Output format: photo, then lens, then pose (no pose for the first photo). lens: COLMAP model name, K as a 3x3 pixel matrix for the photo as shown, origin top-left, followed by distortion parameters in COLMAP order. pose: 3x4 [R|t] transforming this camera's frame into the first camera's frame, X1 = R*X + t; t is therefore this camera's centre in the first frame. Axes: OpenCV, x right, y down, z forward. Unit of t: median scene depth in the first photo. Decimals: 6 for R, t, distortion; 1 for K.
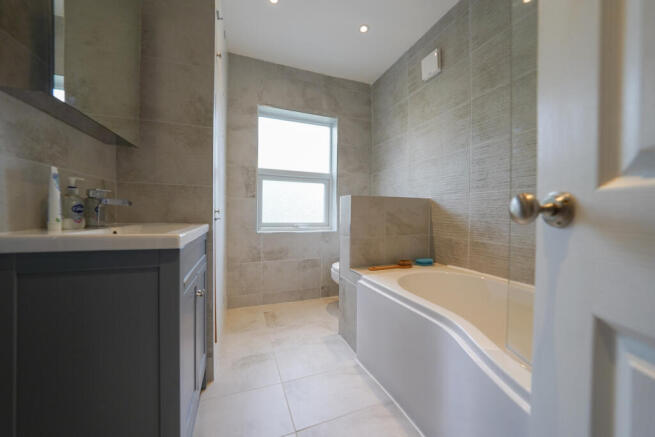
lens RADIAL K [[231.9, 0, 327.5], [0, 231.9, 218.5], [0, 0, 1]] dist [-0.019816, -0.000017]
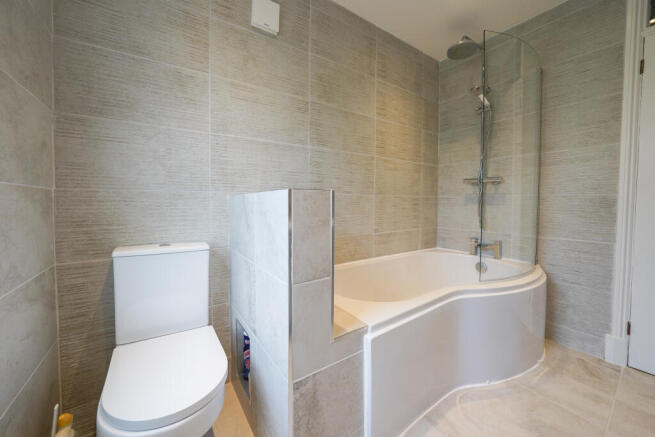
lens RADIAL K [[231.9, 0, 327.5], [0, 231.9, 218.5], [0, 0, 1]] dist [-0.019816, -0.000017]
pose [[-0.204071, -0.035609, 0.978308, -0.368104], [0.044023, 0.997993, 0.045508, -0.043467], [-0.977966, 0.052355, -0.202094, 1.102618]]
